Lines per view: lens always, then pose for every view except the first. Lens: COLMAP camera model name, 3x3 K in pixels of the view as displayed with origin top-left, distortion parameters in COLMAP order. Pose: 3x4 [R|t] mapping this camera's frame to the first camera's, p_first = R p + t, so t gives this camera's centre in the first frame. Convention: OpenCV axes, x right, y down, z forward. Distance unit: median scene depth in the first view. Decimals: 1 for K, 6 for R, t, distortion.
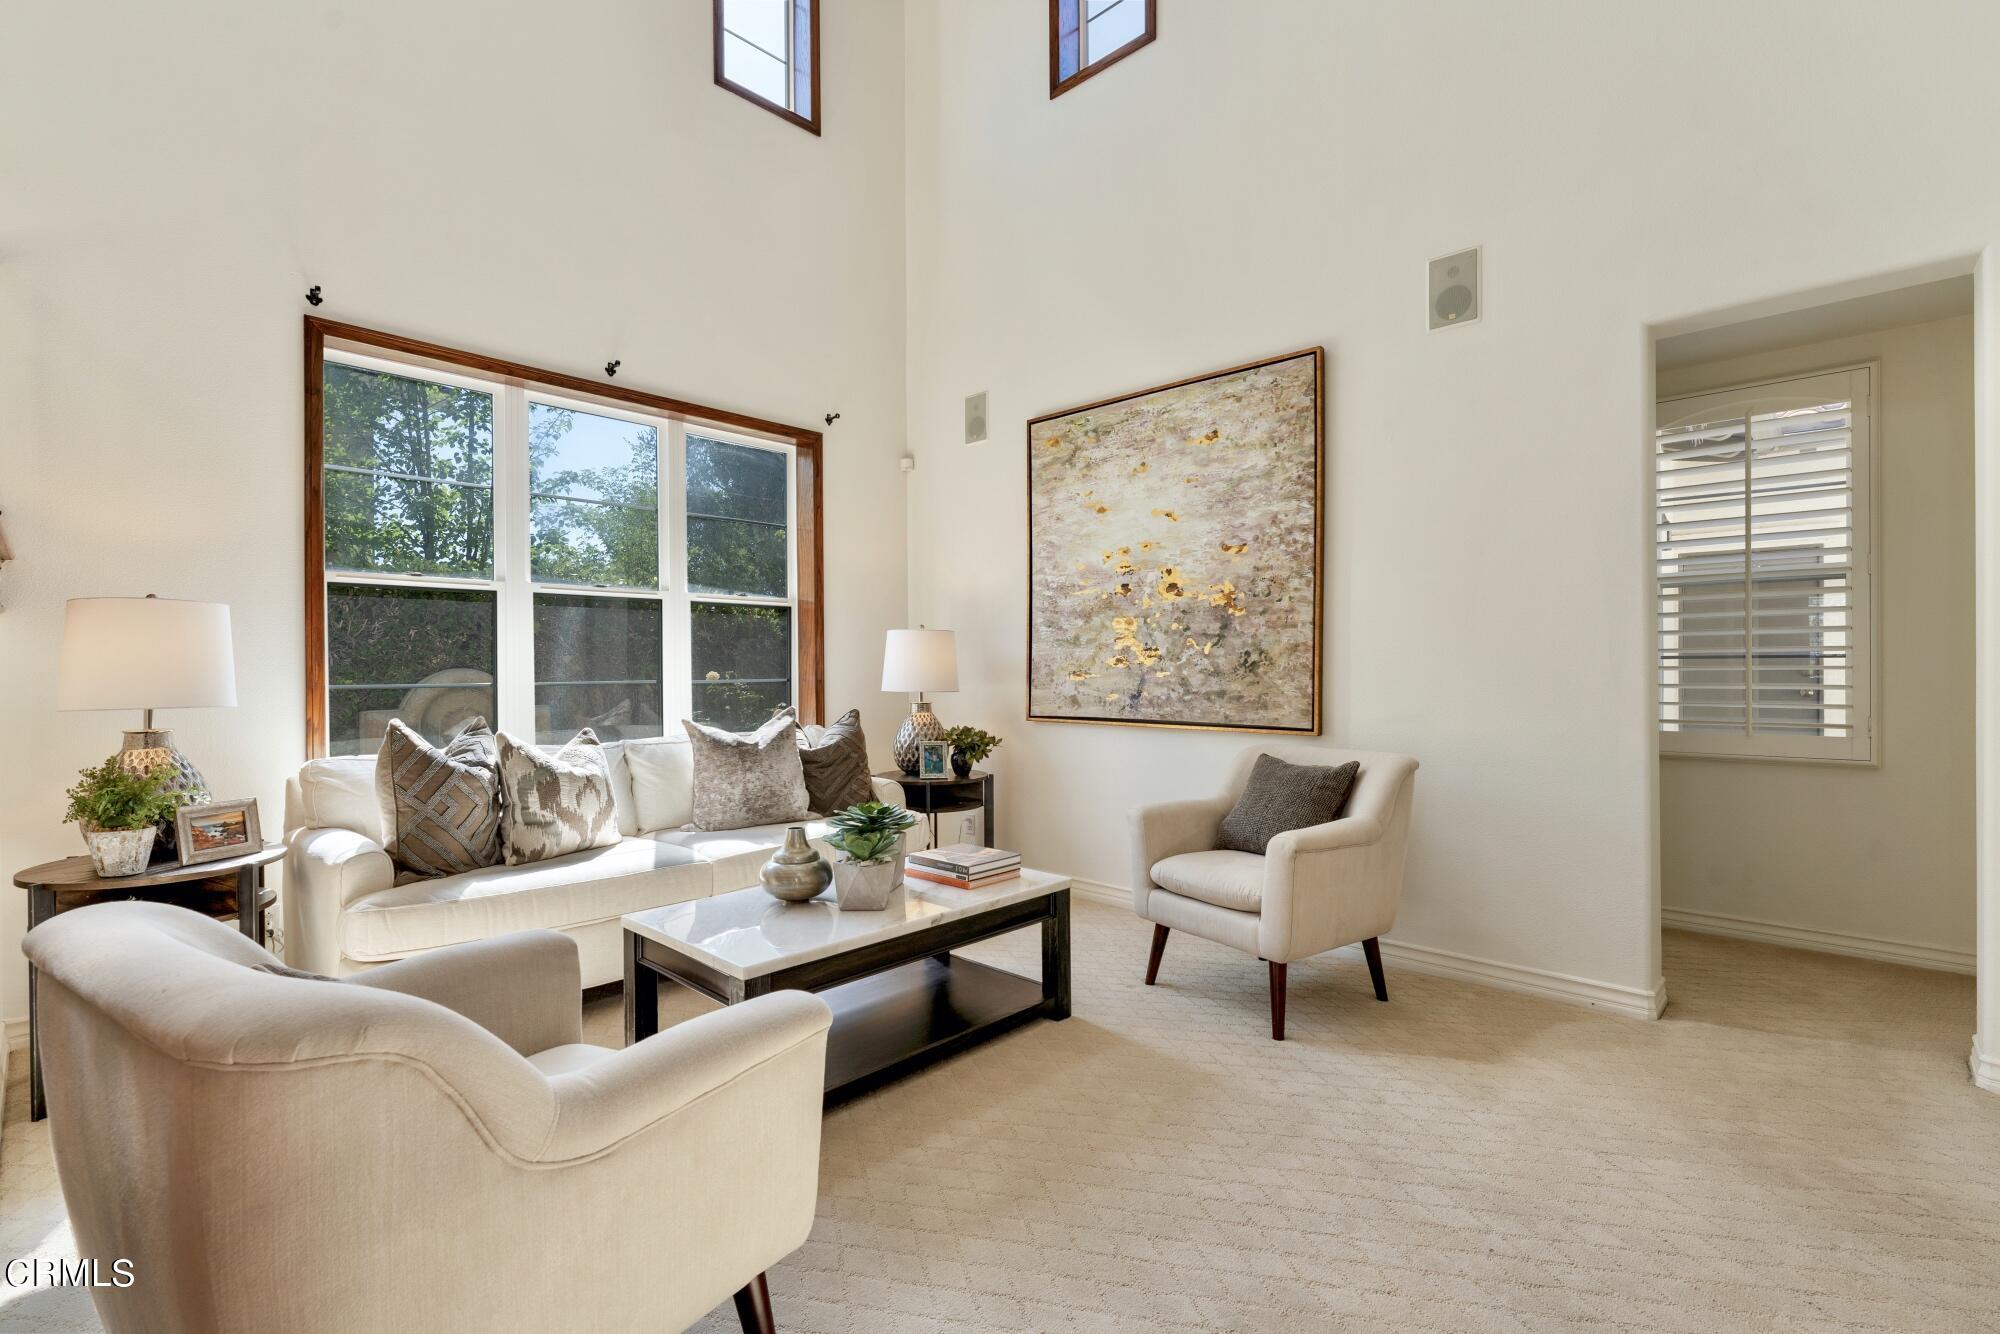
lens RADIAL K [[909.5, 0, 1000.0], [0, 909.5, 667.0], [0, 0, 1]] dist [0.001017, 0.000257]
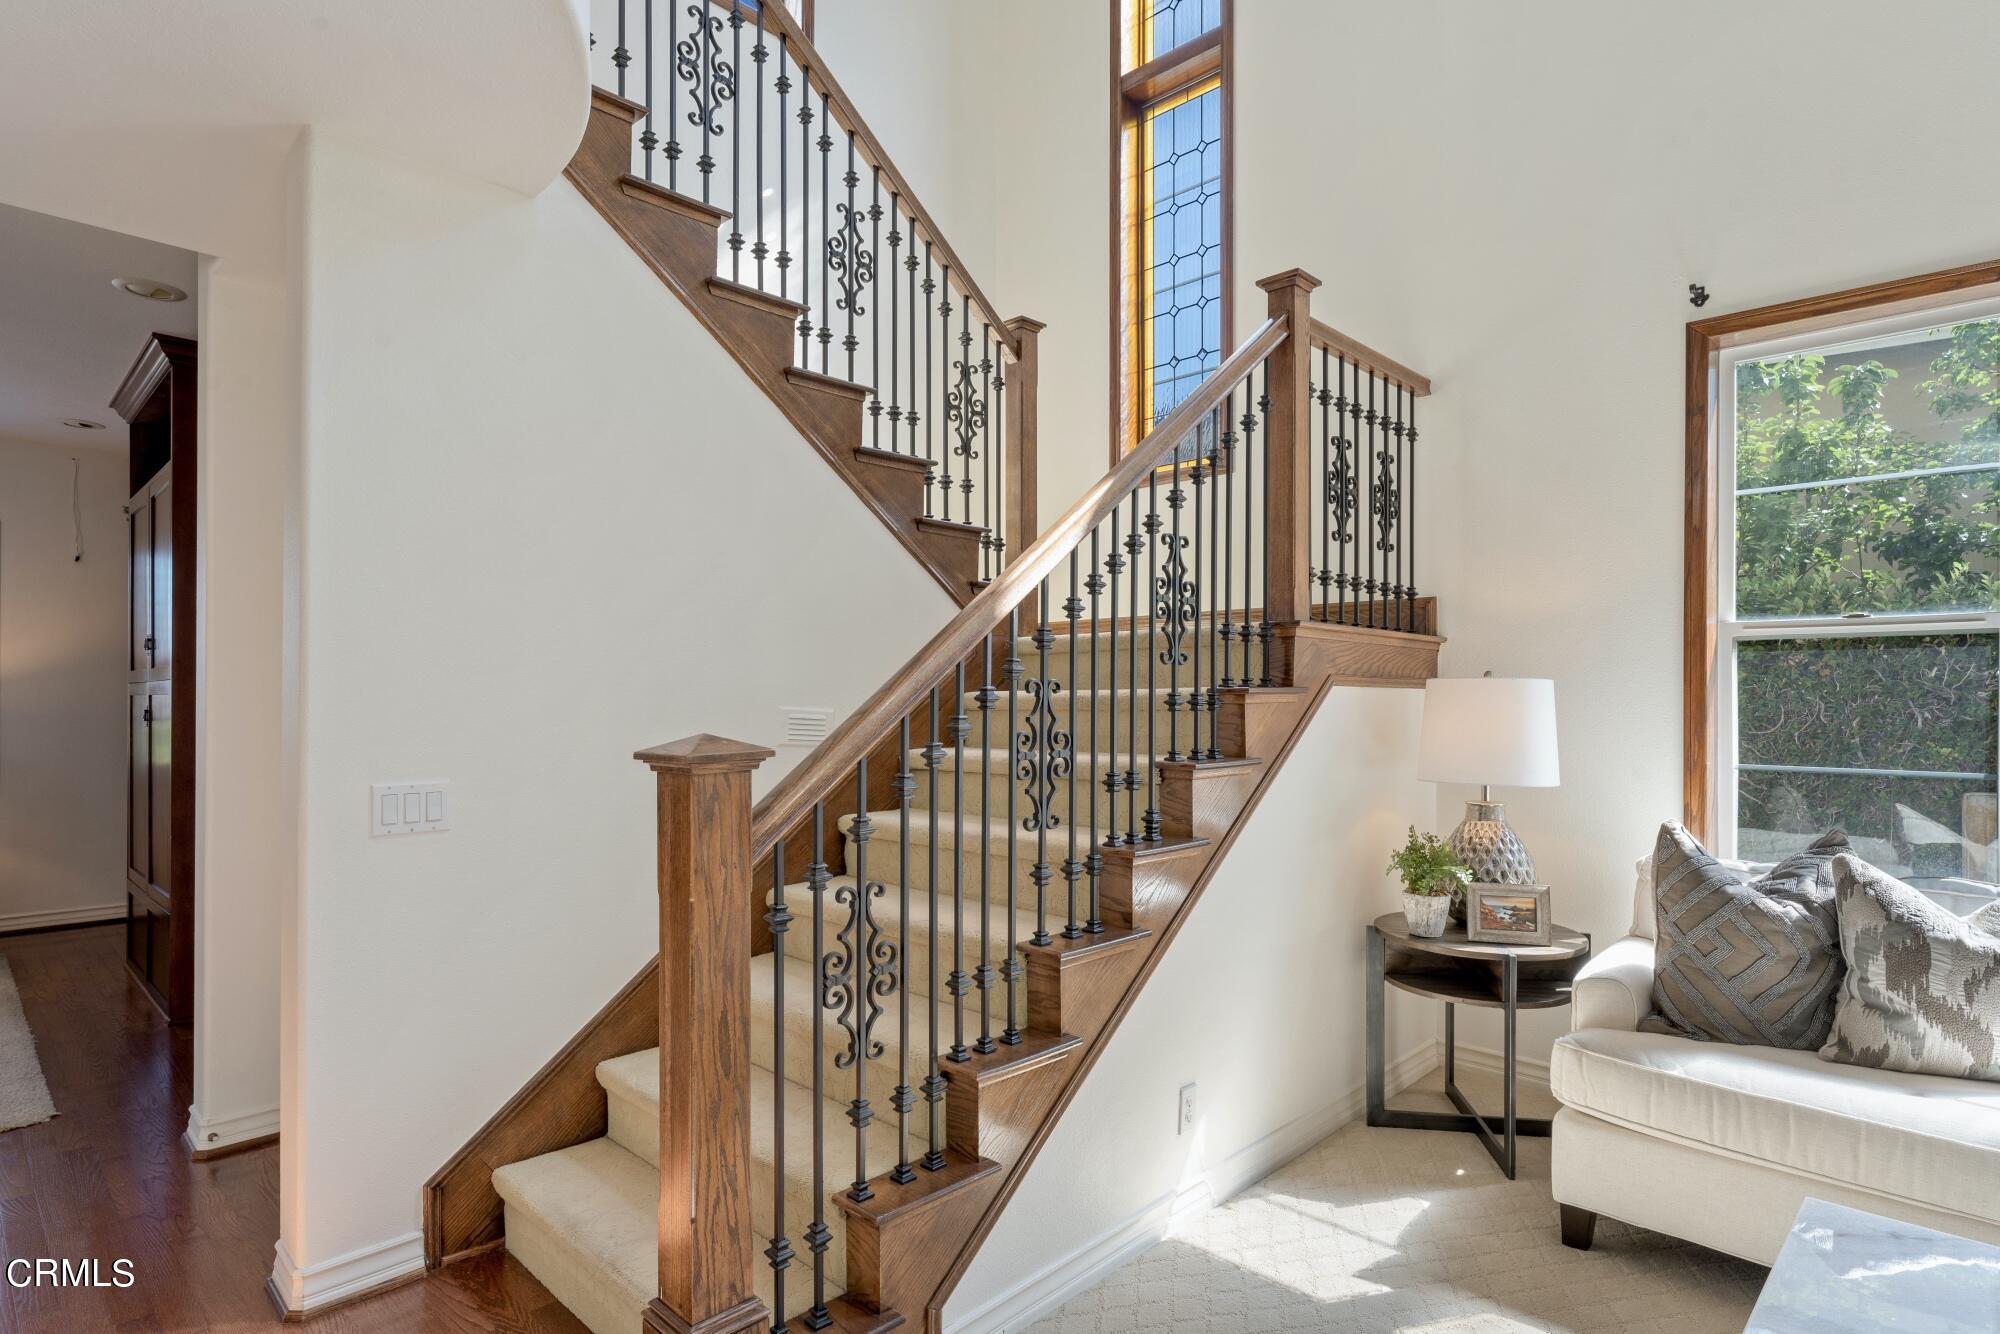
lens RADIAL K [[1036.4, 0, 993.8], [0, 1036.4, 710.7], [0, 0, 1]] dist [-0.002512, 0.000424]
pose [[-0.009647, 0.016070, -0.999824, 0.213518], [-0.001705, 0.999869, 0.016087, -0.045997], [0.999952, 0.001860, -0.009618, 0.390553]]
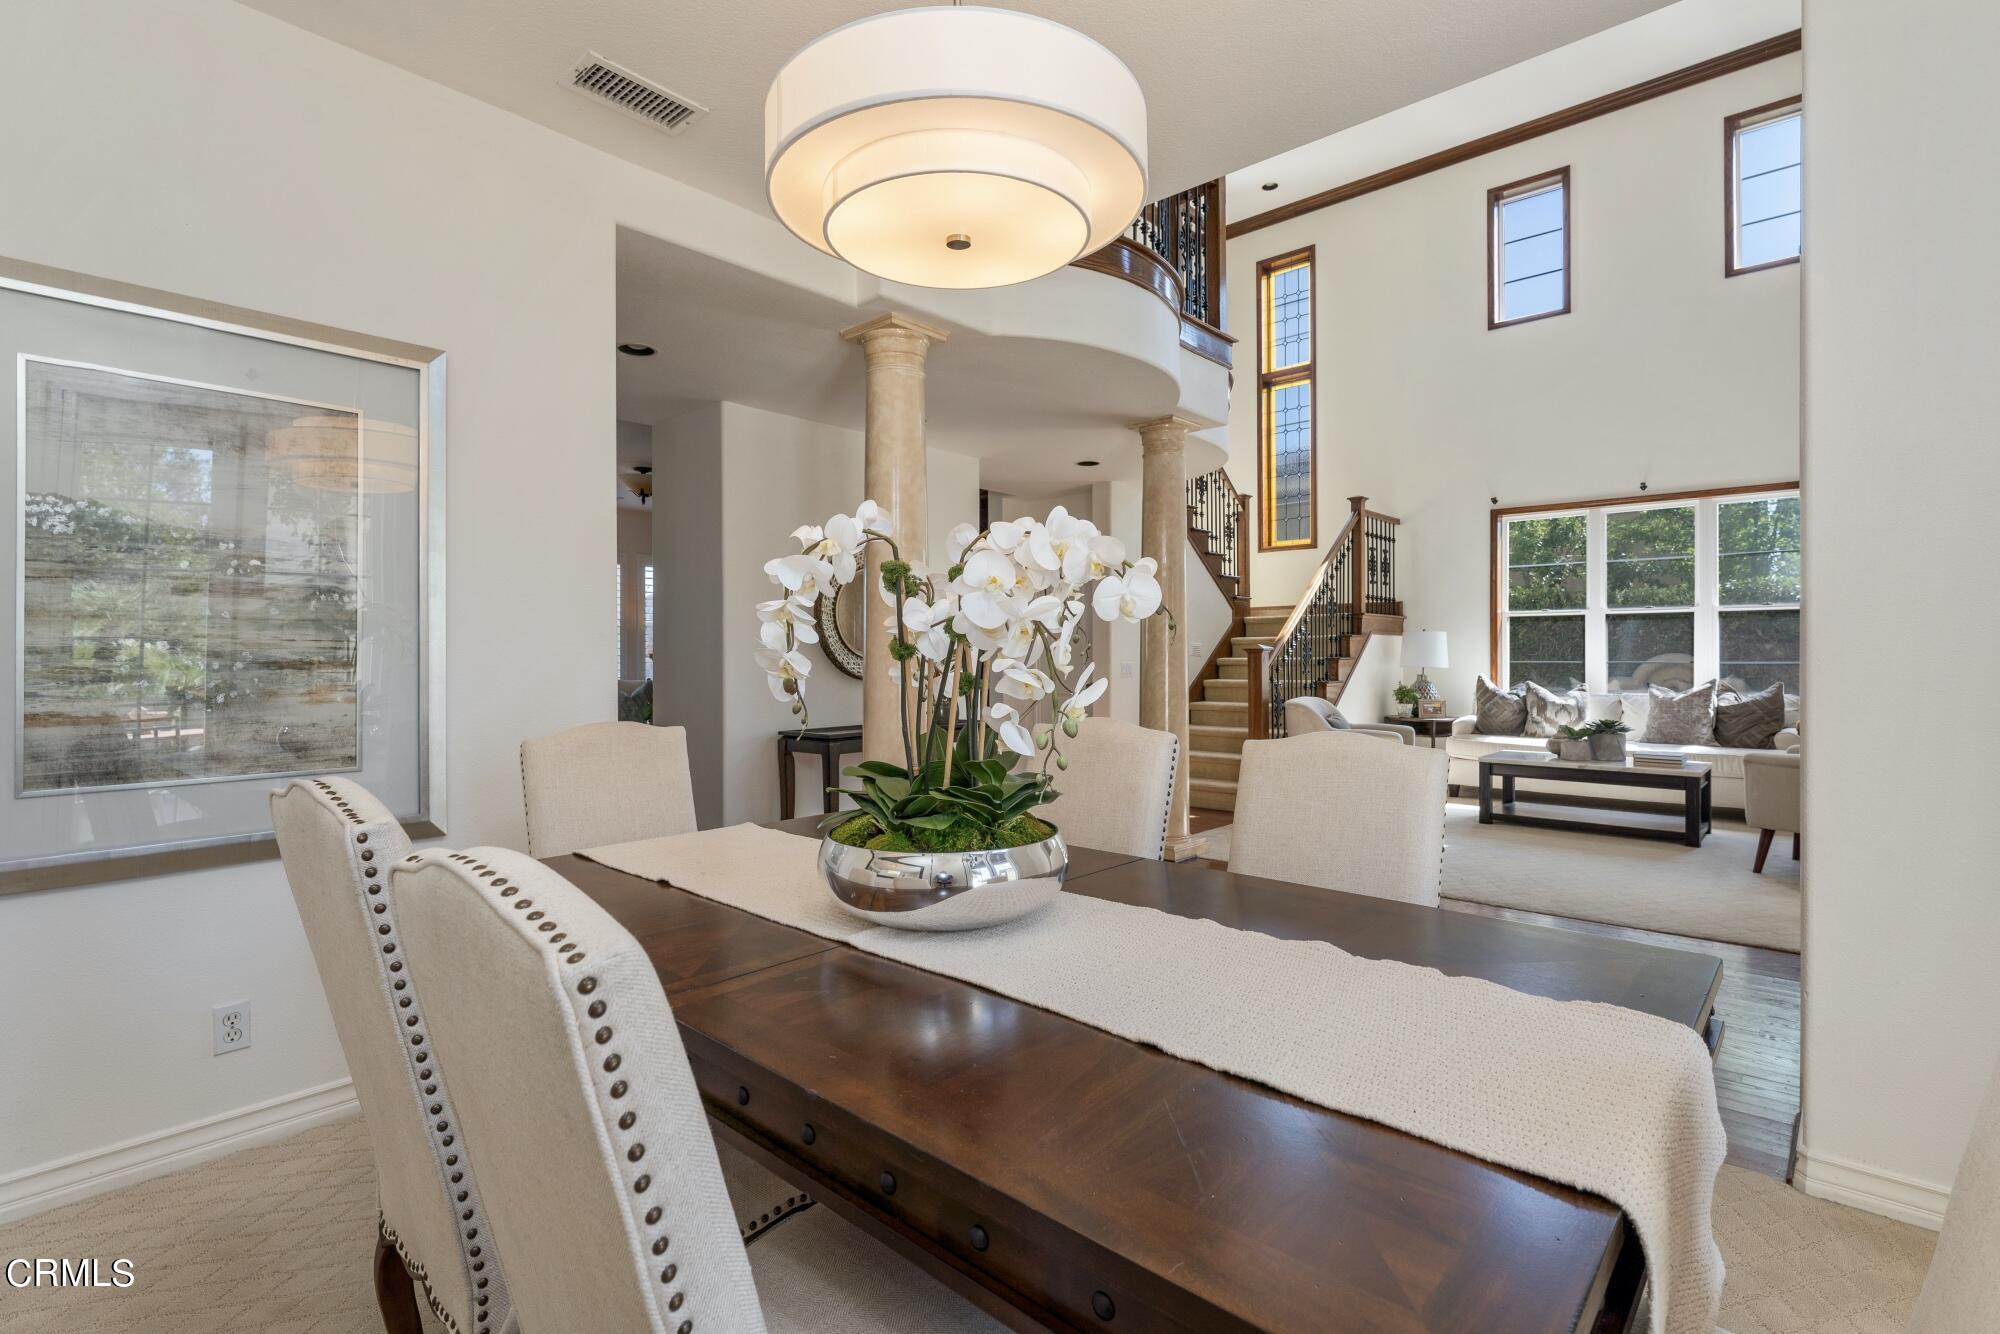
lens RADIAL K [[908.3, 0, 1000.0], [0, 908.3, 667.0], [0, 0, 1]] dist [0.001884, 0.000092]
pose [[0.030338, 0.018227, -0.999373, 1.742183], [0.003452, 0.999826, 0.018340, -0.013614], [0.999534, -0.004006, 0.030270, -0.419908]]
